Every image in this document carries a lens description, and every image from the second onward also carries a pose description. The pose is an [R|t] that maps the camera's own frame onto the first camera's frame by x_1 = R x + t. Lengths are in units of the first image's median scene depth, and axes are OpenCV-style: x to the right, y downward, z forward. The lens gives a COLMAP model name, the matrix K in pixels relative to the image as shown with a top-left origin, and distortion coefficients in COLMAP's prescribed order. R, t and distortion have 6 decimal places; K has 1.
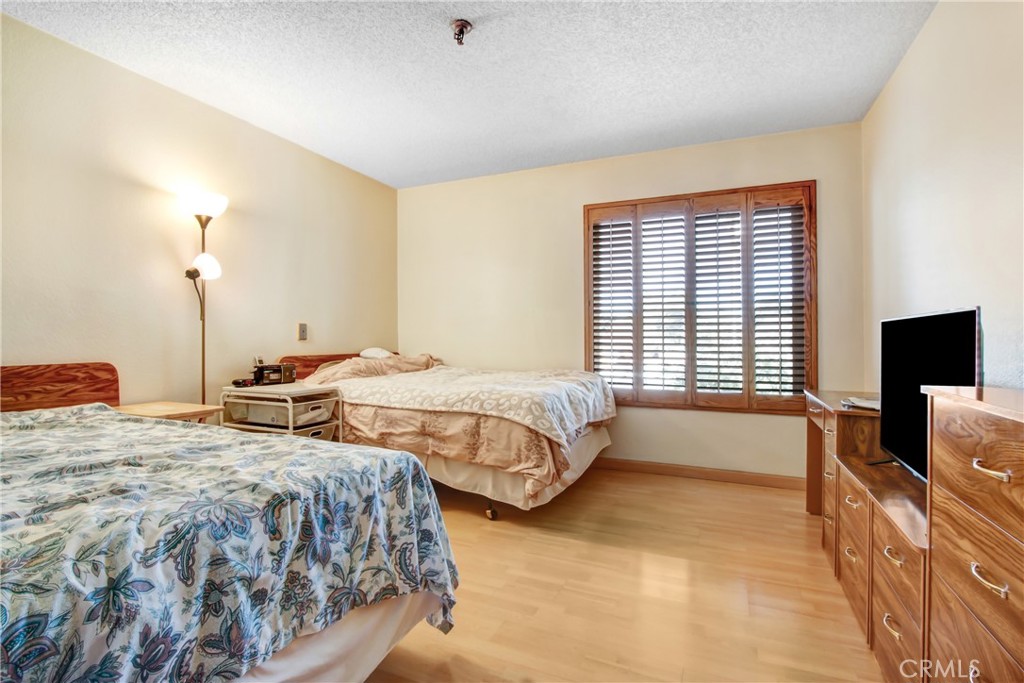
lens RADIAL K [[488.1, 0, 512.0], [0, 488.1, 341.3], [0, 0, 1]] dist [-0.002411, -0.000122]
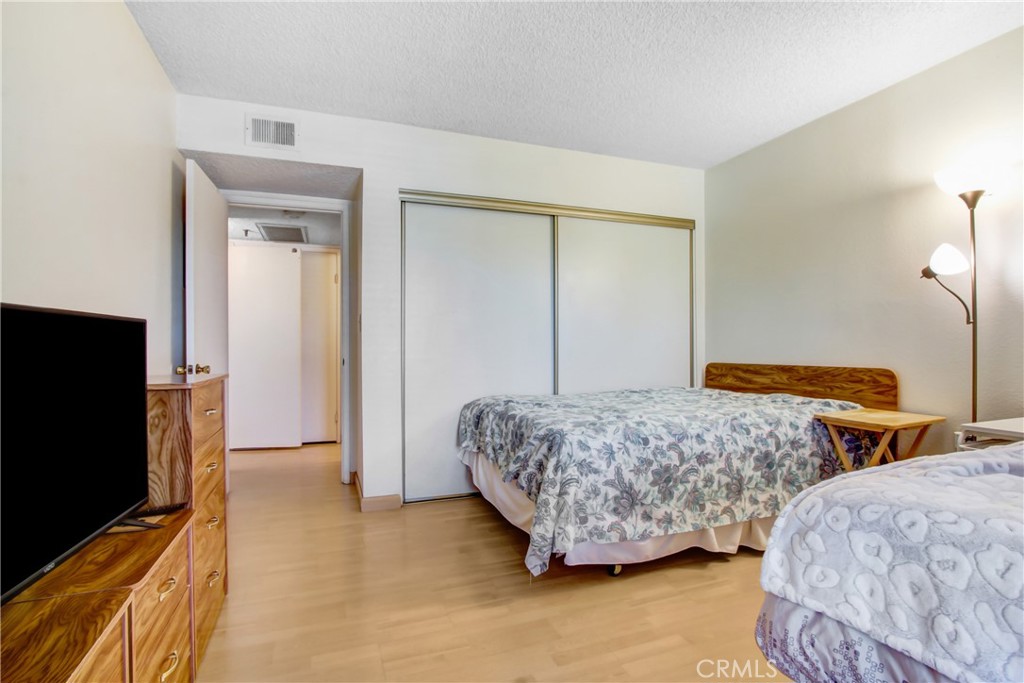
lens RADIAL K [[488.1, 0, 511.3], [0, 488.1, 343.3], [0, 0, 1]] dist [-0.002411, -0.000122]
pose [[-0.708700, 0.001392, -0.705509, 0.527415], [0.000505, 0.999999, 0.001465, -0.015510], [0.705510, 0.000682, -0.708700, 1.197455]]
